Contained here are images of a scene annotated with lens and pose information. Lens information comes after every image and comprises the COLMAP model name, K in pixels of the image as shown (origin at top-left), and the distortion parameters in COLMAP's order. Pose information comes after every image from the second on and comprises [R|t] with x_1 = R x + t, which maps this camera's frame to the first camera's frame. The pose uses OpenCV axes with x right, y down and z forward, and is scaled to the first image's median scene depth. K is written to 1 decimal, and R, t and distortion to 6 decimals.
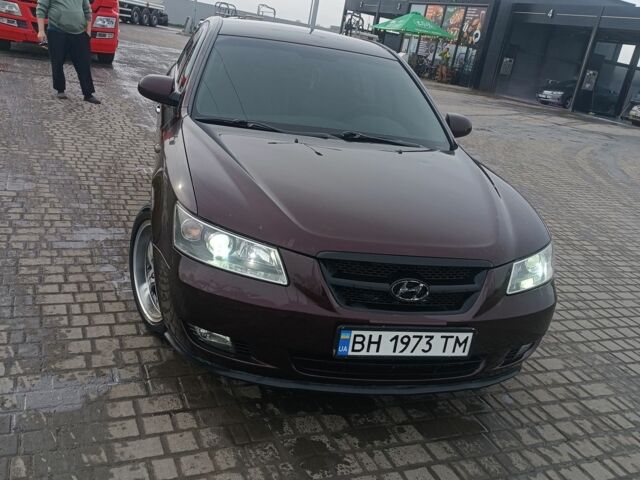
lens RADIAL K [[604.2, 0, 320.0], [0, 604.2, 240.0], [0, 0, 1]] dist [0.052953, -0.080058]
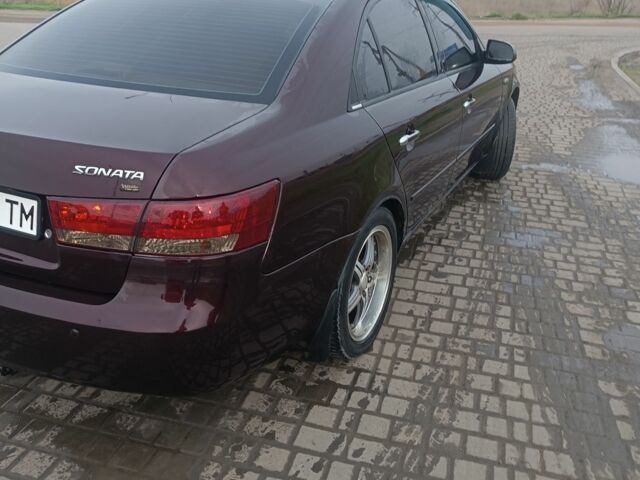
lens RADIAL K [[604.2, 0, 320.0], [0, 604.2, 240.0], [0, 0, 1]] dist [0.052953, -0.080058]
pose [[-0.754439, -0.408222, 0.513981, -1.072587], [0.080331, 0.719754, 0.689566, -1.166935], [-0.651436, 0.561524, -0.510218, 2.901142]]
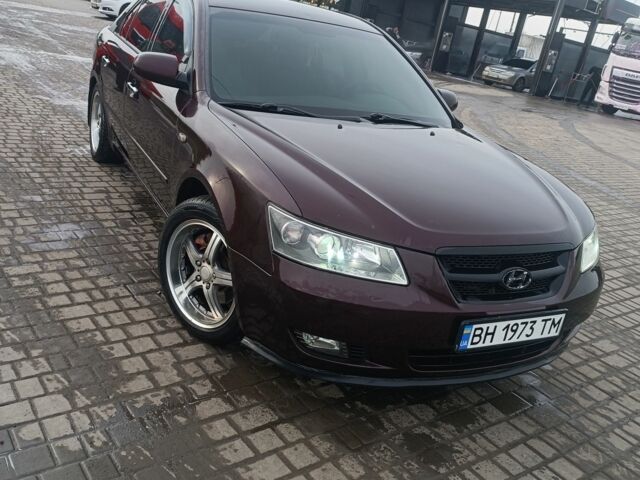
lens RADIAL K [[604.2, 0, 320.0], [0, 604.2, 240.0], [0, 0, 1]] dist [0.052953, -0.080058]
pose [[0.971275, -0.069432, 0.227605, -0.377903], [0.054669, 0.996009, 0.070547, -0.068287], [-0.231594, -0.056078, 0.971195, 0.083294]]
